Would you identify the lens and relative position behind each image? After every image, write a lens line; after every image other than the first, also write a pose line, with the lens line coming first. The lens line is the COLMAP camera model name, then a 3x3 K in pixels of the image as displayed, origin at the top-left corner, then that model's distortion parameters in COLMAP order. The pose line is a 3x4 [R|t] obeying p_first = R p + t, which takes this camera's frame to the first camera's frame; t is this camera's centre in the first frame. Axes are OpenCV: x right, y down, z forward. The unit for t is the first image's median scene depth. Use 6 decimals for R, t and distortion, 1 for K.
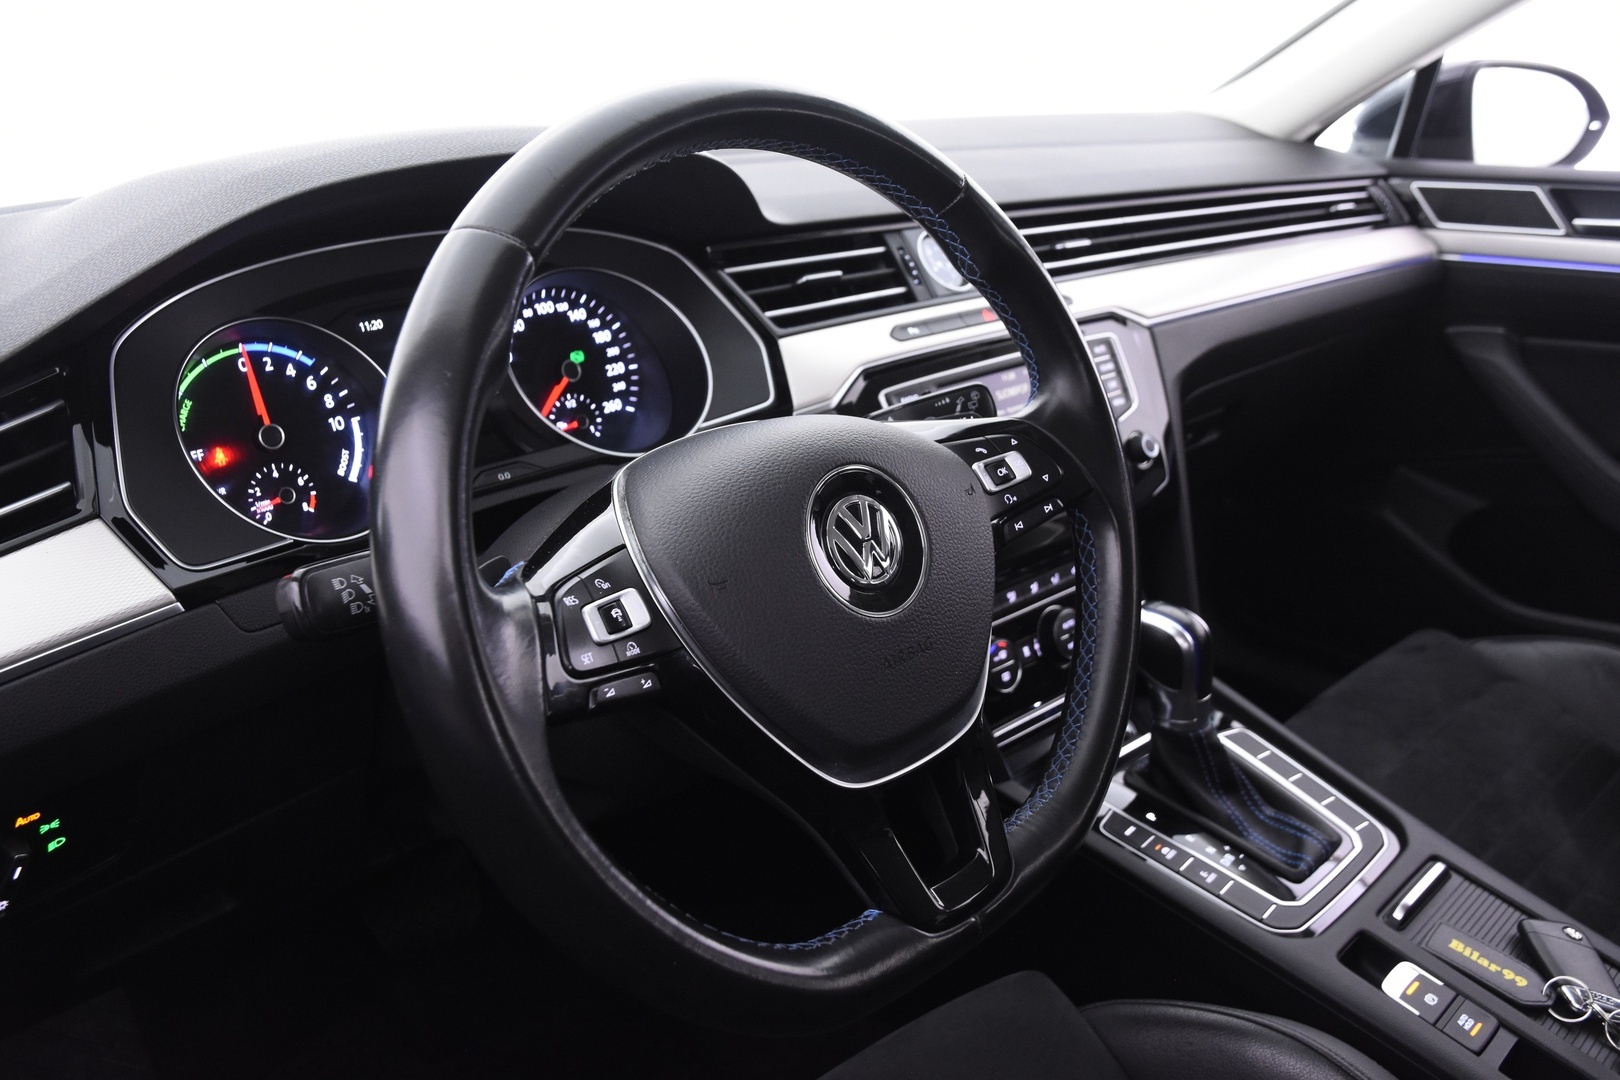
lens RADIAL K [[1304.2, 0, 800.0], [0, 1304.2, 534.8], [0, 0, 1]] dist [-0.032069, -0.002053]
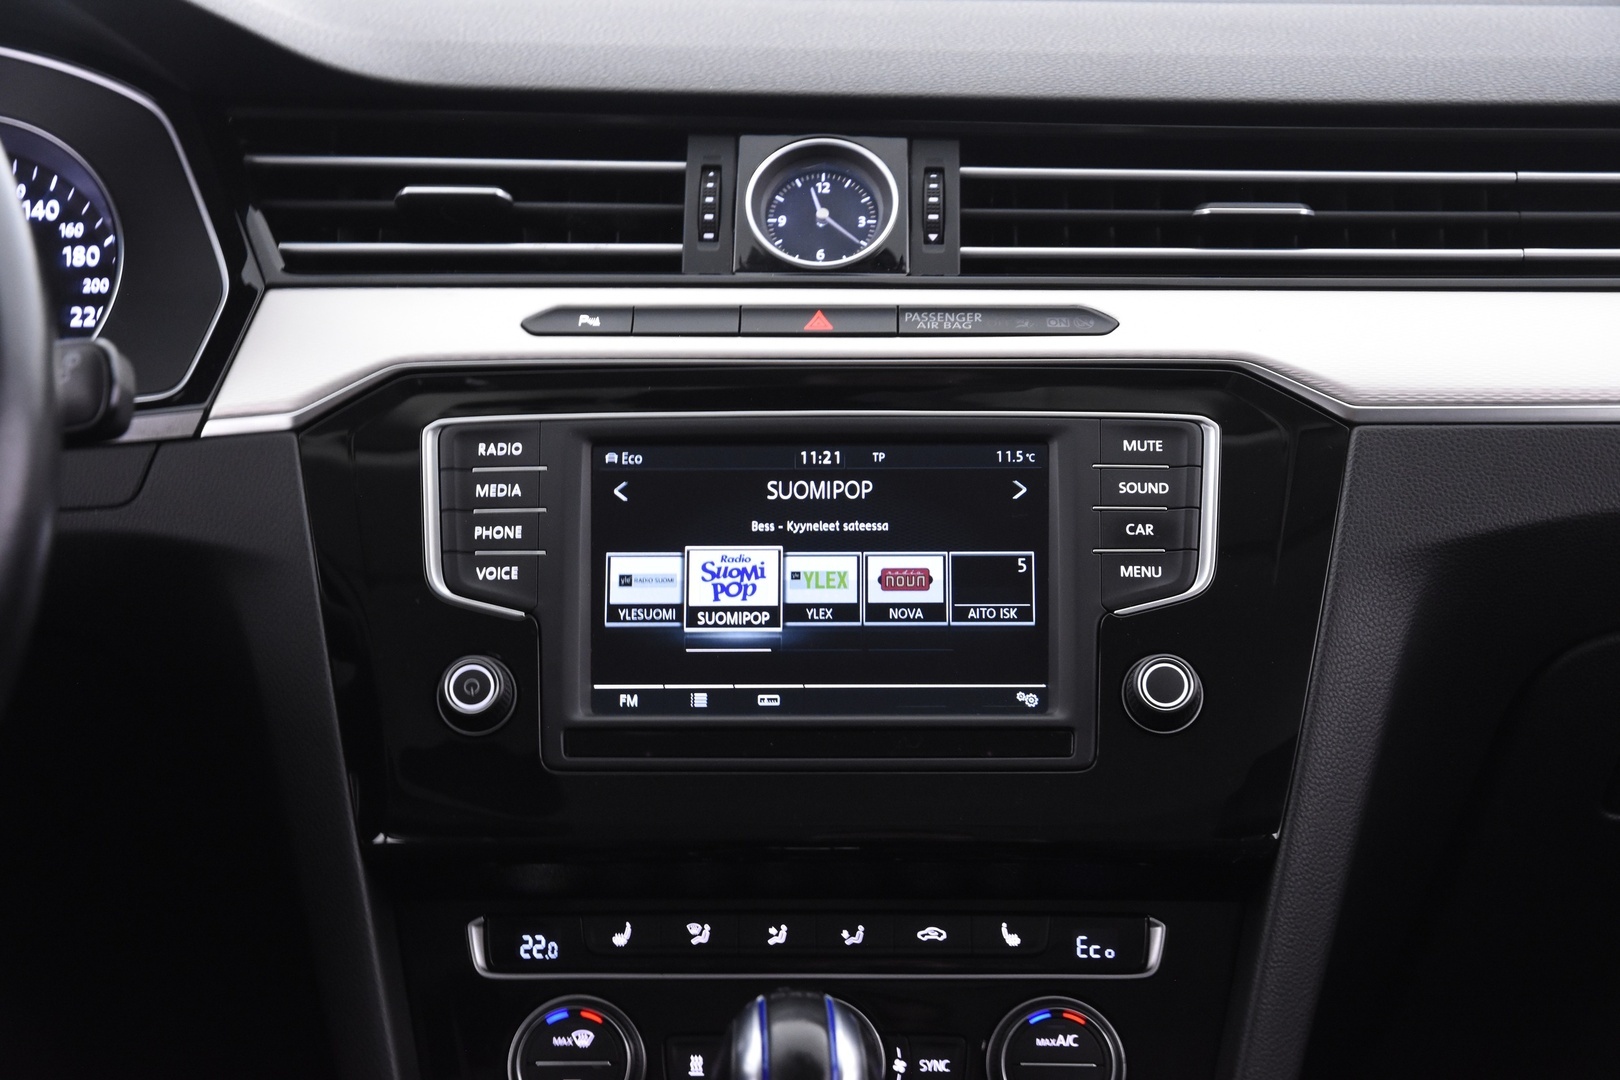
lens RADIAL K [[2936.9, 0, 813.4], [0, 2936.9, 538.0], [0, 0, 1]] dist [0.379097, 0.000000]
pose [[0.729963, 0.144884, -0.667954, 0.954076], [-0.247712, 0.966913, -0.060978, -0.035110], [0.637019, 0.209972, 0.741700, 0.274236]]
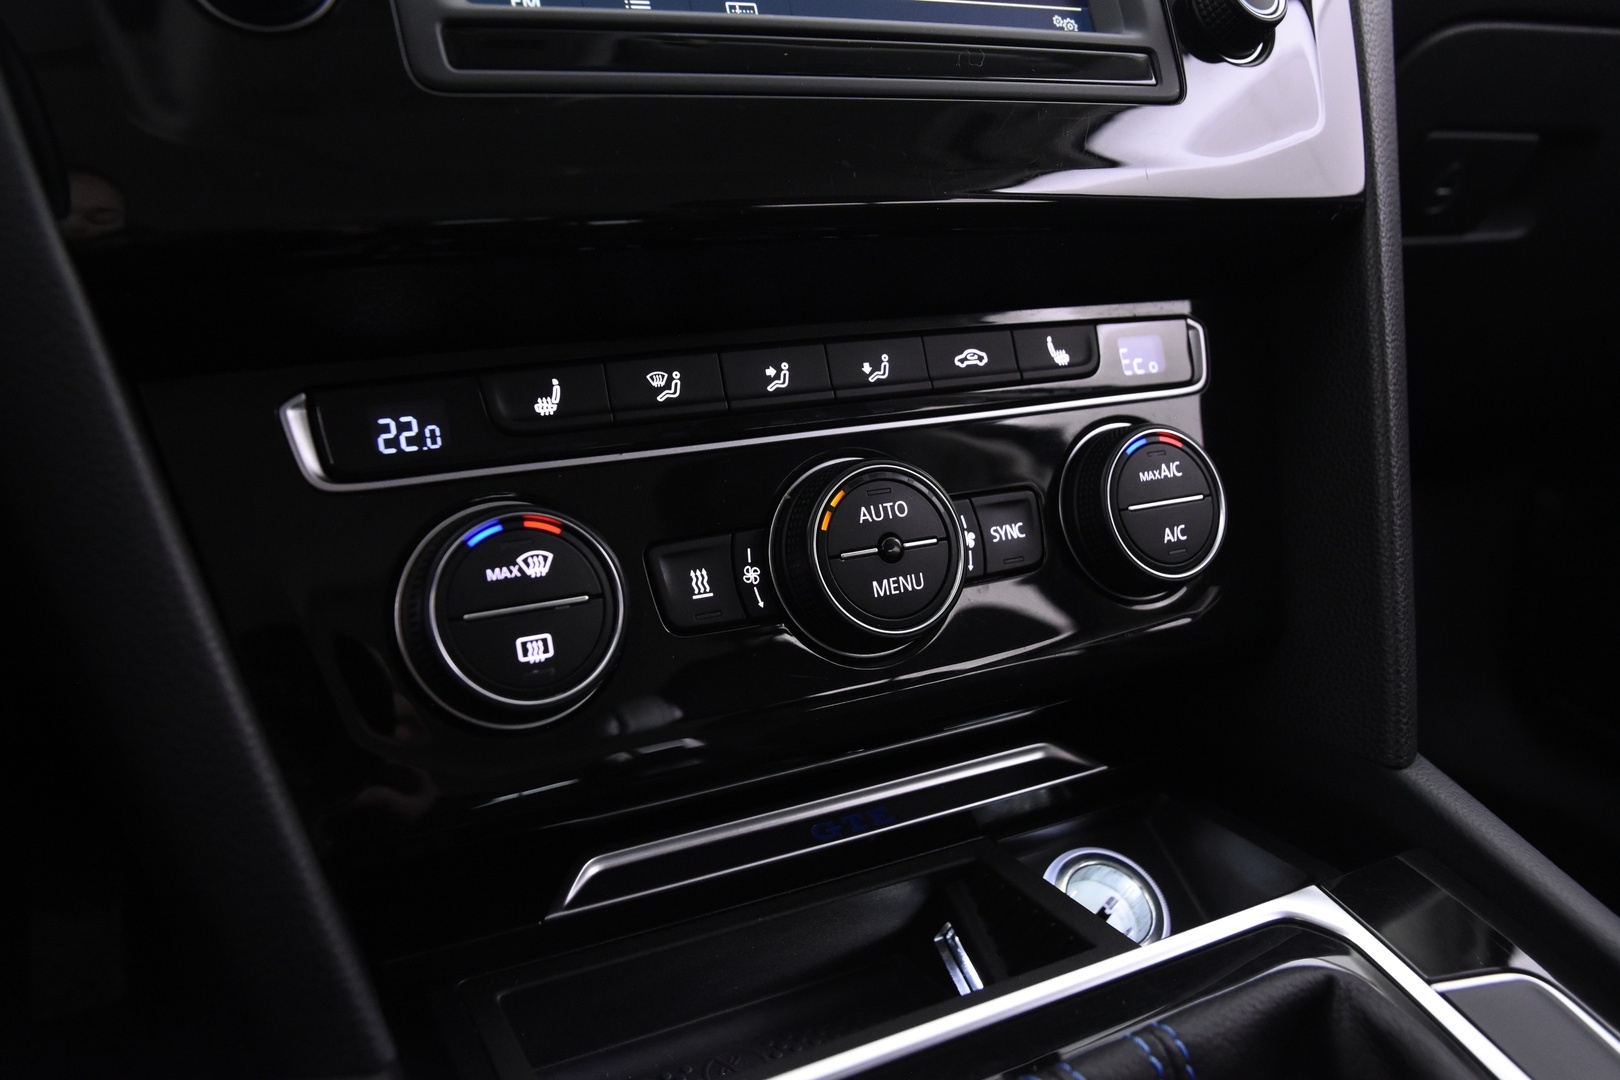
lens RADIAL K [[1288.7, 0, 805.5], [0, 1288.7, 535.4], [0, 0, 1]] dist [-0.099518, -0.000063]
pose [[0.967929, 0.087750, -0.235402, 0.292472], [-0.102154, 0.993527, -0.049680, 0.102151], [0.229518, 0.072134, 0.970628, 0.829559]]
